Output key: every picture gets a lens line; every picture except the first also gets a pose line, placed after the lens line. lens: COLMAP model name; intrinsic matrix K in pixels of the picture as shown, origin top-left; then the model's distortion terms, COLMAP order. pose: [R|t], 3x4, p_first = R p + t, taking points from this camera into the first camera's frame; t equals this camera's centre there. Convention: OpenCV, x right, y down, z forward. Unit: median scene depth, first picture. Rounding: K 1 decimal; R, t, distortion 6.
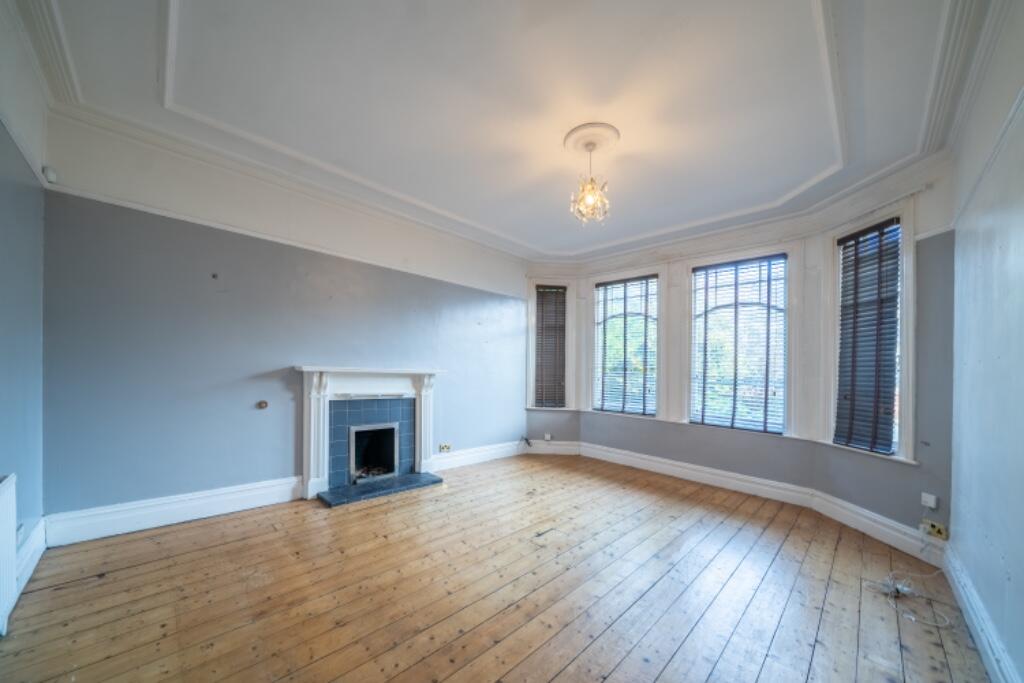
lens RADIAL K [[358.0, 0, 488.3], [0, 358.0, 374.5], [0, 0, 1]] dist [-0.004516, -0.000242]
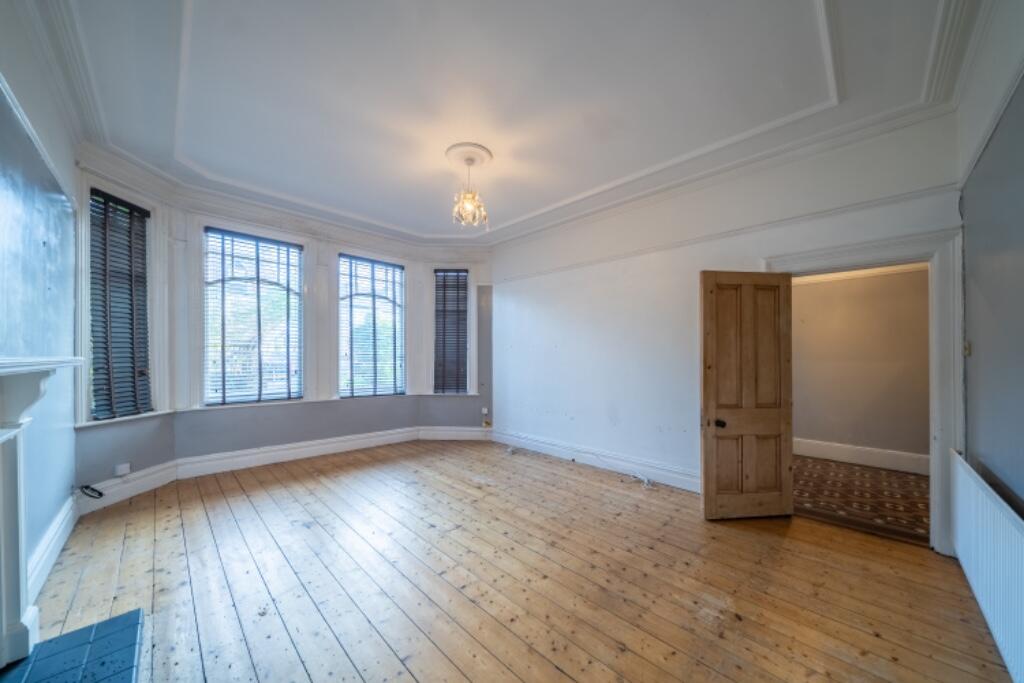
lens RADIAL K [[358.0, 0, 512.4], [0, 358.0, 347.5], [0, 0, 1]] dist [-0.004516, -0.000242]
pose [[-0.024855, -0.008982, 0.999651, -0.686202], [0.005803, 0.999941, 0.009129, -0.030383], [-0.999674, 0.006028, -0.024801, 0.687279]]
